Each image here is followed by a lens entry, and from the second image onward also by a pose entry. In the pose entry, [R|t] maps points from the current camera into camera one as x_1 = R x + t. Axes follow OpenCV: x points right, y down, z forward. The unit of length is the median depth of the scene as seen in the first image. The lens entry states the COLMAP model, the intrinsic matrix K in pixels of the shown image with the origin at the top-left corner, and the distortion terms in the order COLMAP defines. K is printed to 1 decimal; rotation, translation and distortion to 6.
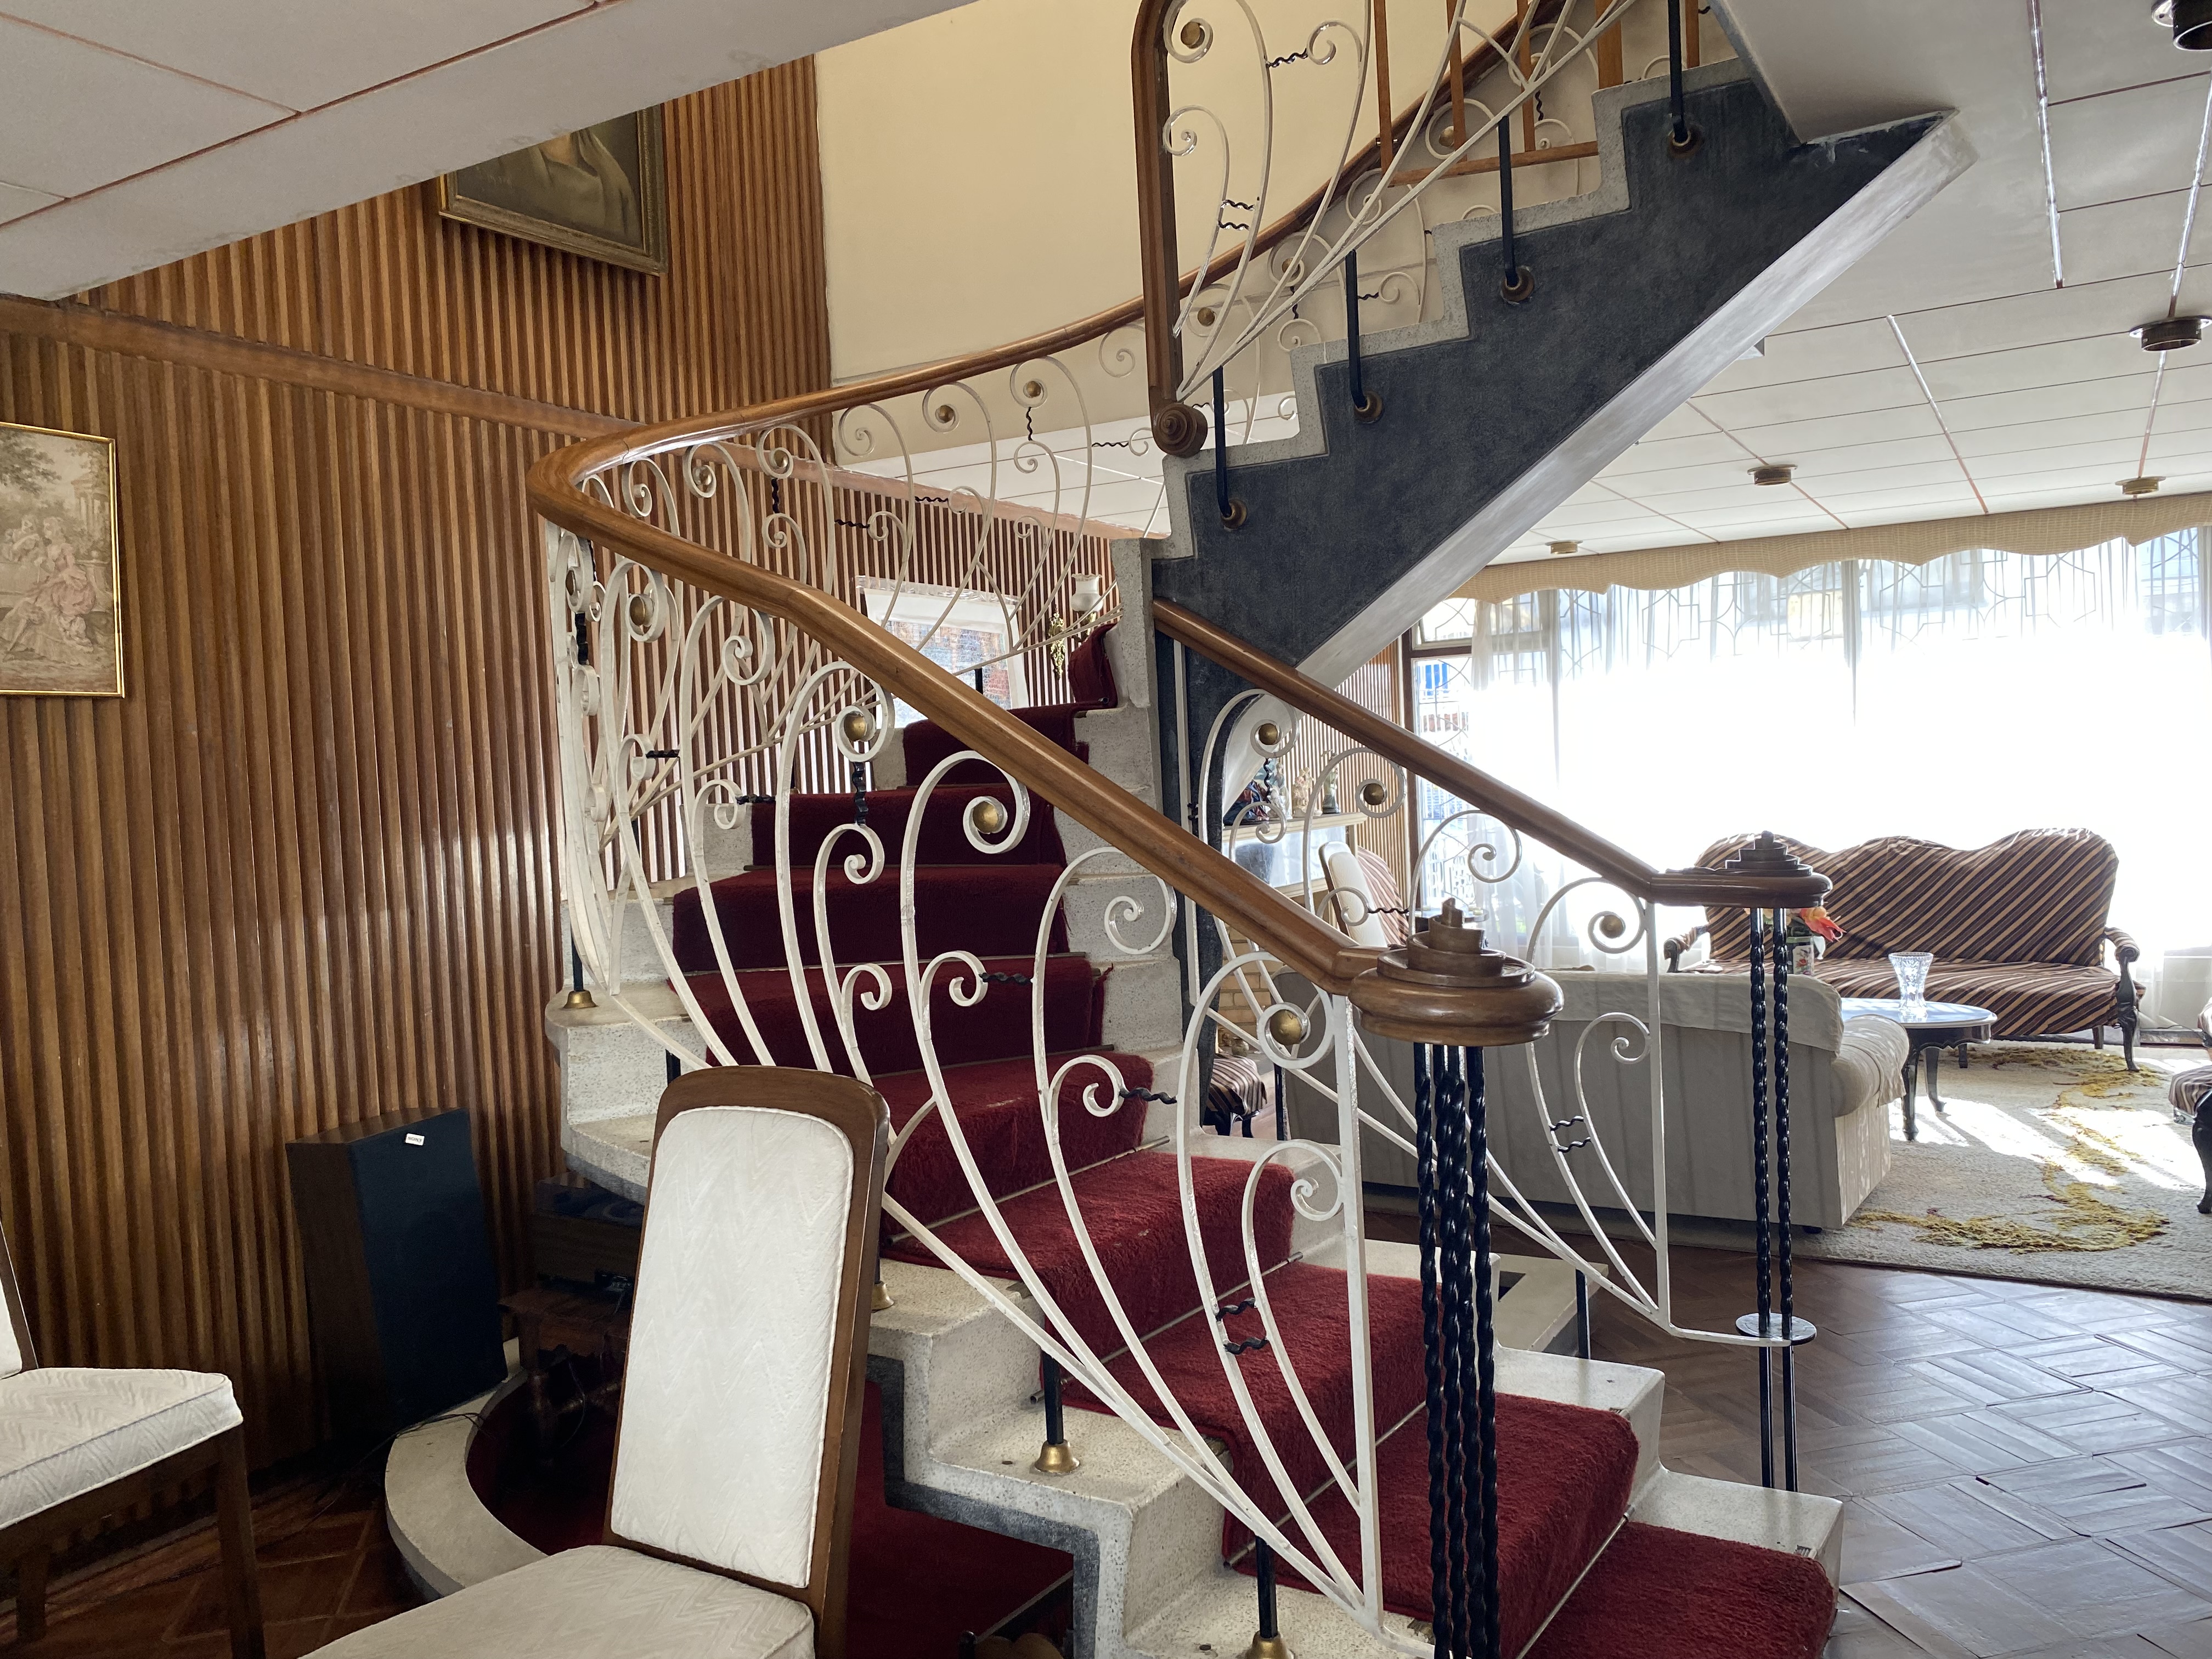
lens RADIAL K [[1699.2, 0, 1102.3], [0, 1699.2, 837.9], [0, 0, 1]] dist [0.001163, 0.006273]
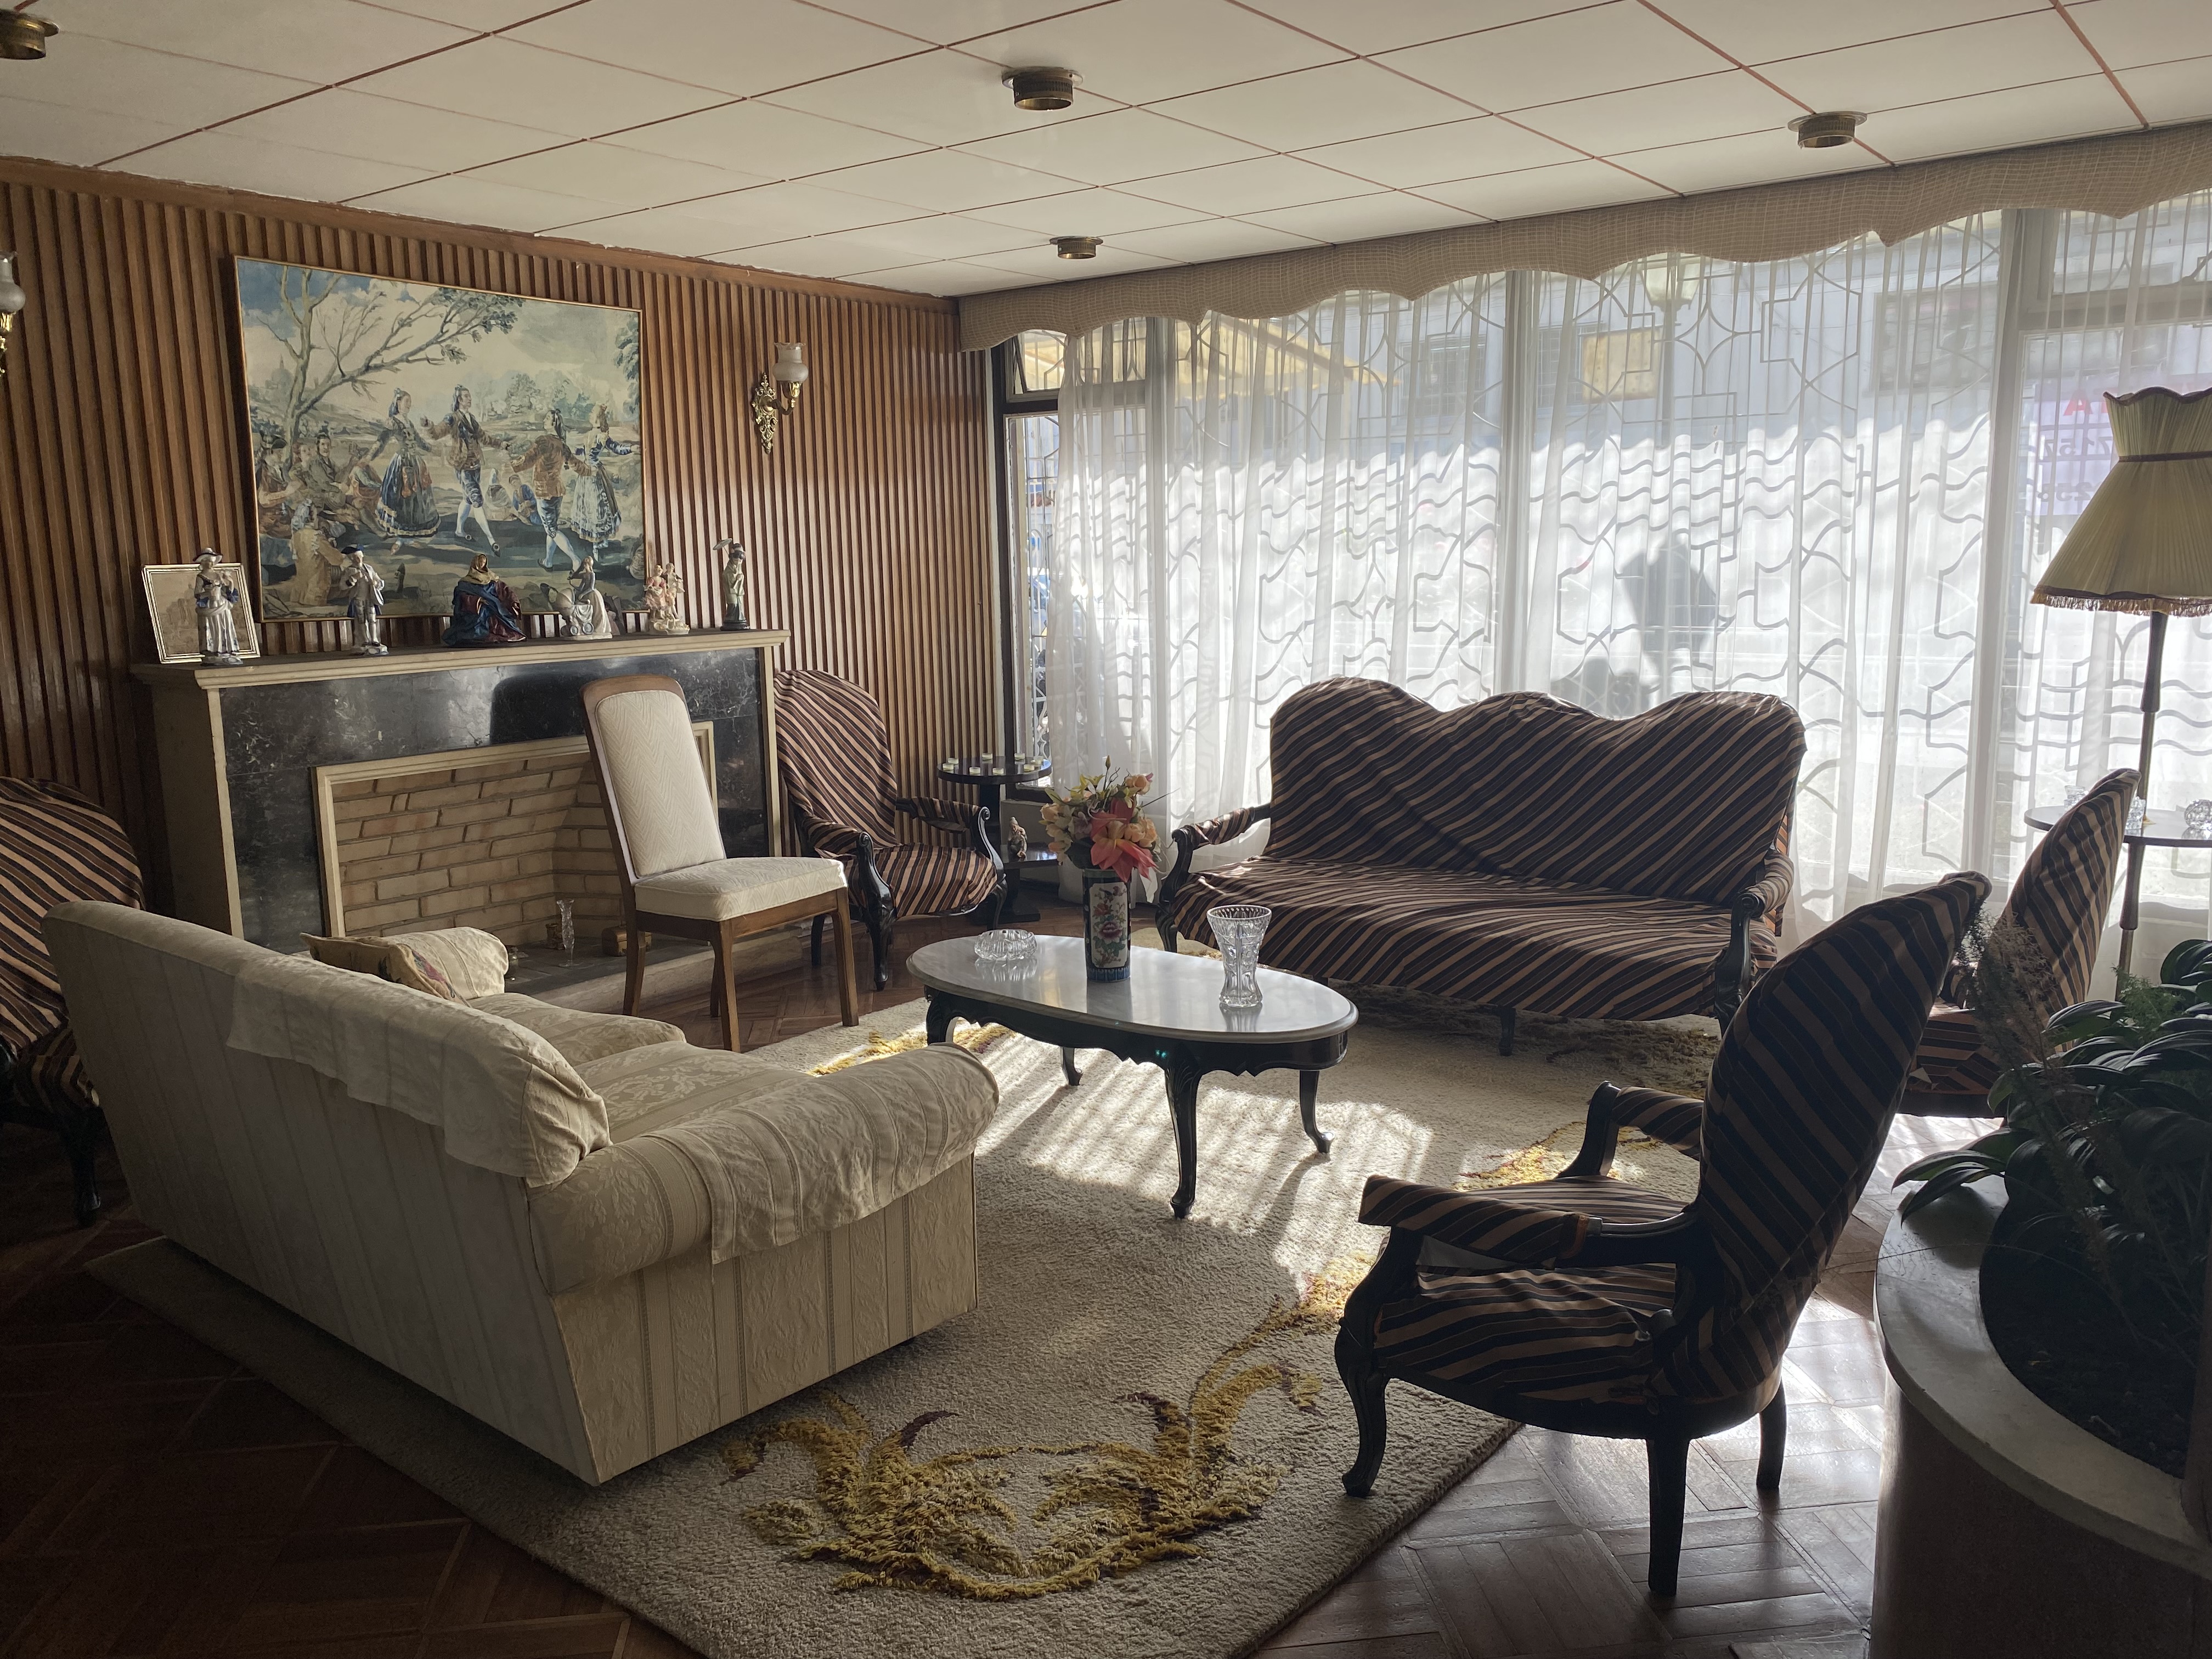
lens RADIAL K [[1699.2, 0, 1112.3], [0, 1699.2, 826.5], [0, 0, 1]] dist [0.001163, 0.006273]
pose [[0.992478, 0.048083, -0.112584, 0.397056], [-0.033526, 0.991234, 0.127797, -0.030308], [0.117742, -0.123061, 0.985390, 0.318860]]
